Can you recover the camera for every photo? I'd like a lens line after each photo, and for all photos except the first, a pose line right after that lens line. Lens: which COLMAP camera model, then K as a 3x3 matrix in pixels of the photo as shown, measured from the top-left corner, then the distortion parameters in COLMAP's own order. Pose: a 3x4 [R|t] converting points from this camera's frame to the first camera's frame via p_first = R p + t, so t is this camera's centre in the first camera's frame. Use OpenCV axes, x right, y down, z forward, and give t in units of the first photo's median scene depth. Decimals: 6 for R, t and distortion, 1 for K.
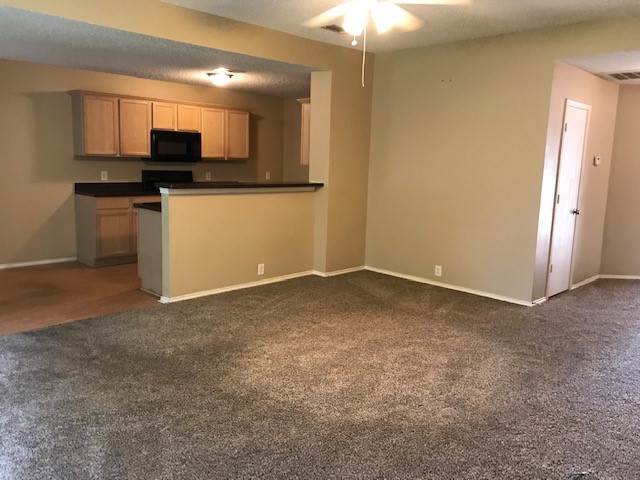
lens RADIAL K [[521.6, 0, 318.9], [0, 521.6, 230.4], [0, 0, 1]] dist [0.004255, -0.008760]
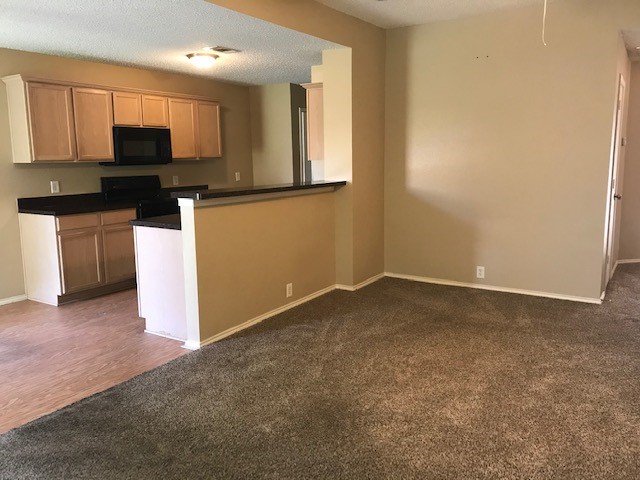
lens RADIAL K [[521.6, 0, 318.9], [0, 521.6, 230.4], [0, 0, 1]] dist [0.004255, -0.008760]
pose [[0.978696, -0.073607, 0.191667, -0.194664], [0.072398, 0.997287, 0.013313, -0.023758], [-0.192127, 0.000847, 0.981370, 0.170170]]
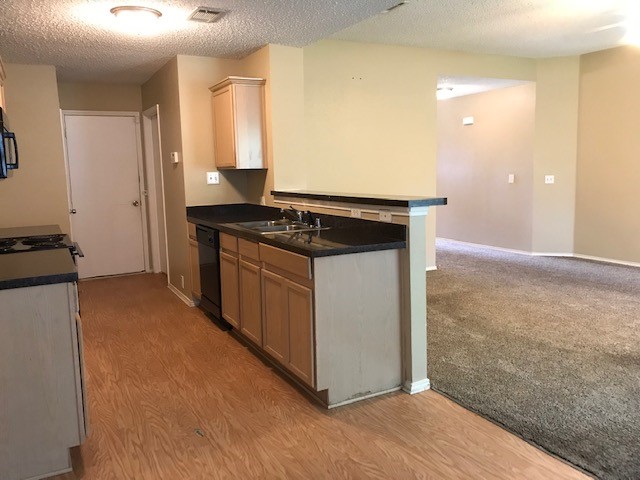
lens RADIAL K [[521.6, 0, 318.9], [0, 521.6, 230.4], [0, 0, 1]] dist [0.004255, -0.008760]
pose [[0.317337, -0.155386, 0.935496, -0.697279], [0.166049, 0.980349, 0.106509, -0.106316], [-0.933662, 0.121538, 0.336902, 0.689864]]
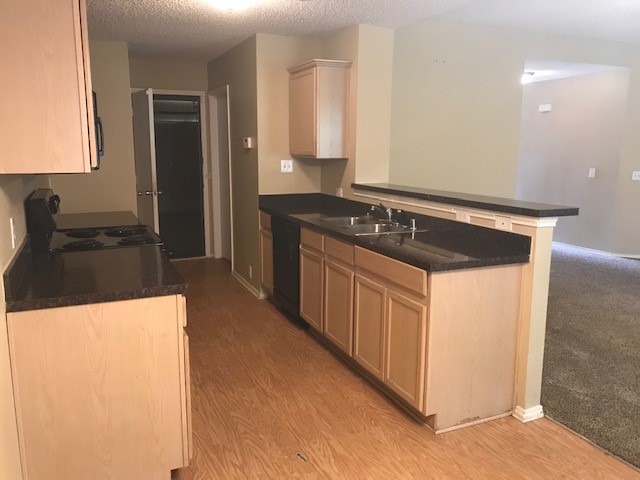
lens RADIAL K [[521.6, 0, 318.9], [0, 521.6, 230.4], [0, 0, 1]] dist [0.004255, -0.008760]
pose [[0.381116, -0.181040, 0.906628, -0.675910], [0.133736, 0.981121, 0.139697, -0.134466], [-0.914803, 0.068008, 0.398133, 0.763485]]
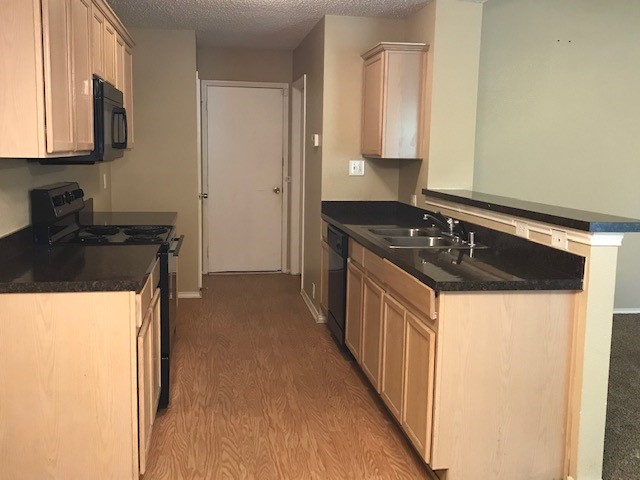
lens RADIAL K [[635.6, 0, 320.5], [0, 635.6, 227.8], [0, 0, 1]] dist [-0.001340, -0.010345]
pose [[0.603177, -0.120980, 0.788379, -0.642278], [0.110316, 0.991584, 0.067762, -0.111006], [-0.789942, 0.046099, 0.611446, 0.661010]]
